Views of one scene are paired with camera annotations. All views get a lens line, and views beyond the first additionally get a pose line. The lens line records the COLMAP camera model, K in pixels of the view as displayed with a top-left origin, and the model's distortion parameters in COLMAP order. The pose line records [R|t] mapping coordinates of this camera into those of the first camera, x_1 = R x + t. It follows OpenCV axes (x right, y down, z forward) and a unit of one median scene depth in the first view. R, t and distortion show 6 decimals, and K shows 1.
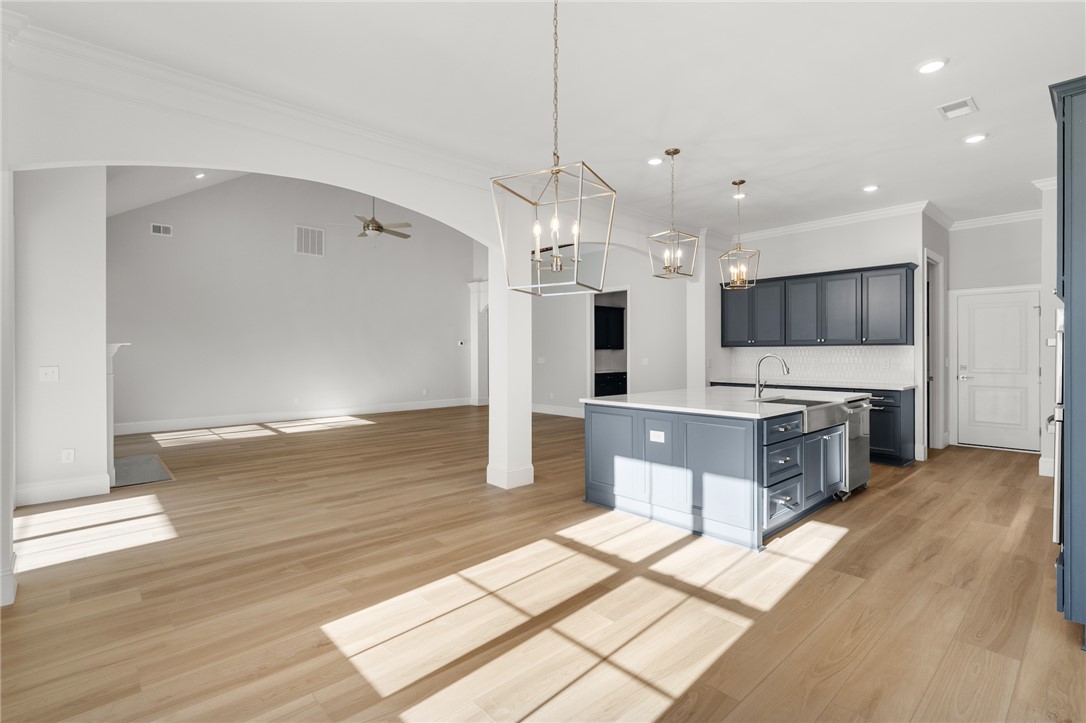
lens RADIAL K [[513.2, 0, 544.3], [0, 513.2, 356.6], [0, 0, 1]] dist [-0.001499, -0.000091]
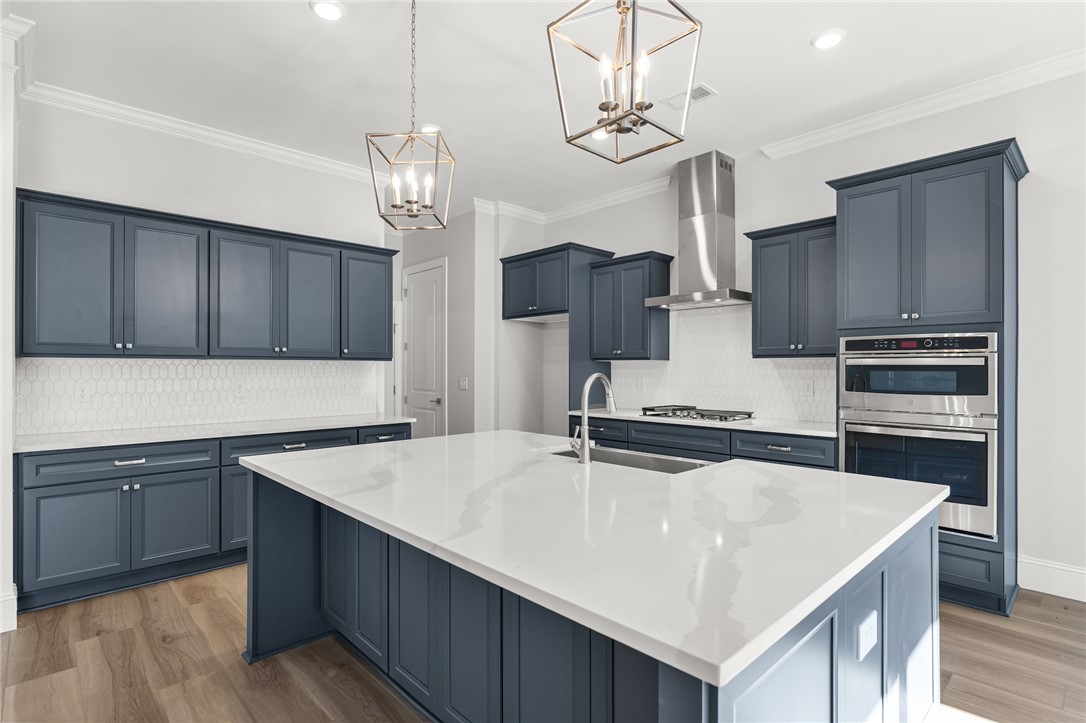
lens RADIAL K [[535.7, 0, 543.9], [0, 535.7, 365.1], [0, 0, 1]] dist [0.001576, -0.000419]
pose [[-0.018318, 0.011617, 0.999765, -0.162822], [0.008079, 0.999902, -0.011470, -0.012282], [-0.999800, 0.007867, -0.018410, 1.764018]]
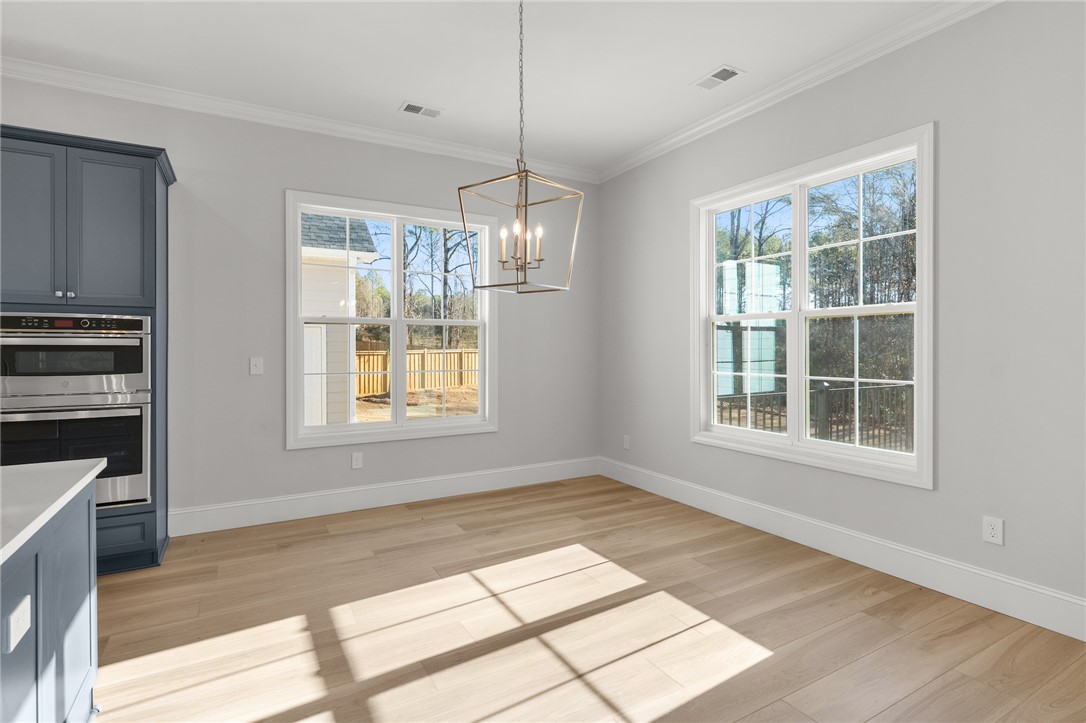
lens RADIAL K [[535.7, 0, 540.6], [0, 535.7, 350.0], [0, 0, 1]] dist [0.001576, -0.000419]
pose [[-0.974564, 0.007310, 0.223992, -0.232416], [0.009828, 0.999900, 0.010131, -0.010887], [-0.223896, 0.012075, -0.974538, 1.816861]]
